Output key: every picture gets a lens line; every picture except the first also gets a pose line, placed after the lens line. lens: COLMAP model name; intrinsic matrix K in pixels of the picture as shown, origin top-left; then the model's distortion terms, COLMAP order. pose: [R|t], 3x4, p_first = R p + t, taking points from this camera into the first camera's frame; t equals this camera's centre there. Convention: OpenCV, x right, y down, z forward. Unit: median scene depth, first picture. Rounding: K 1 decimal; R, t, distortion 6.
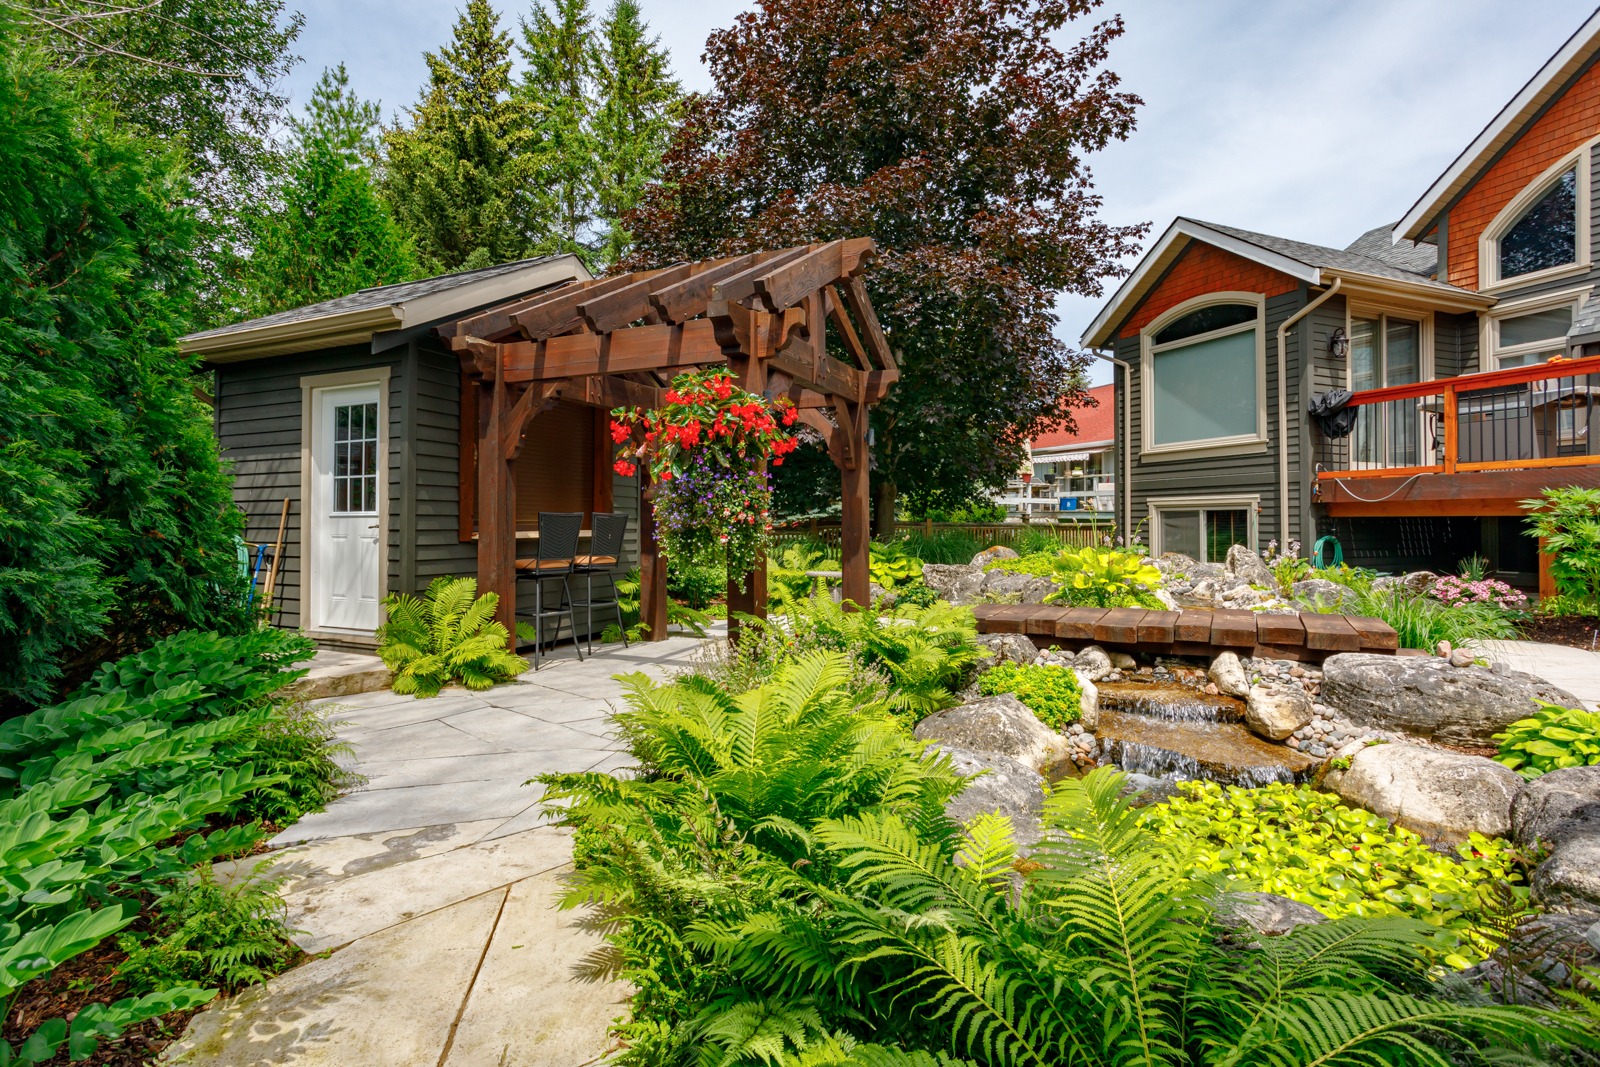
lens RADIAL K [[775.5, 0, 793.8], [0, 775.5, 533.8], [0, 0, 1]] dist [-0.060279, 0.038981]
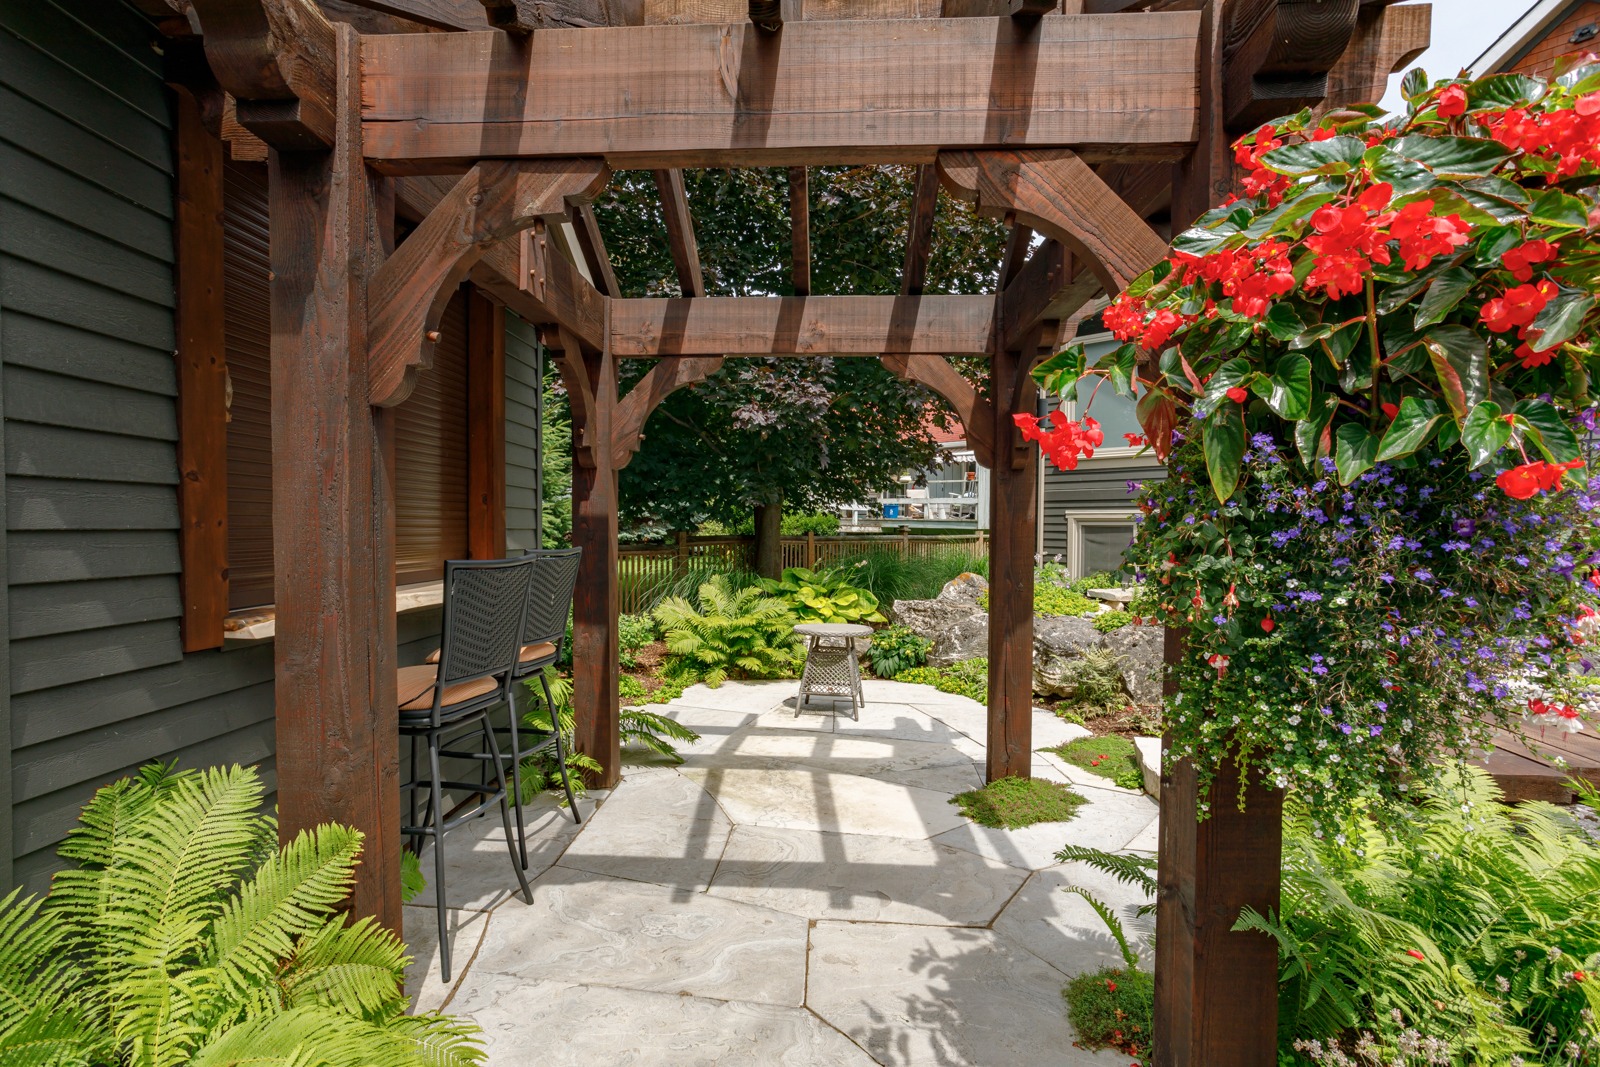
lens RADIAL K [[788.4, 0, 799.0], [0, 788.4, 562.1], [0, 0, 1]] dist [0.001303, 0.000692]
pose [[0.944222, -0.011142, 0.329120, -0.299618], [0.000581, 0.999482, 0.032171, -0.039466], [-0.329308, -0.030185, 0.943740, 0.597529]]
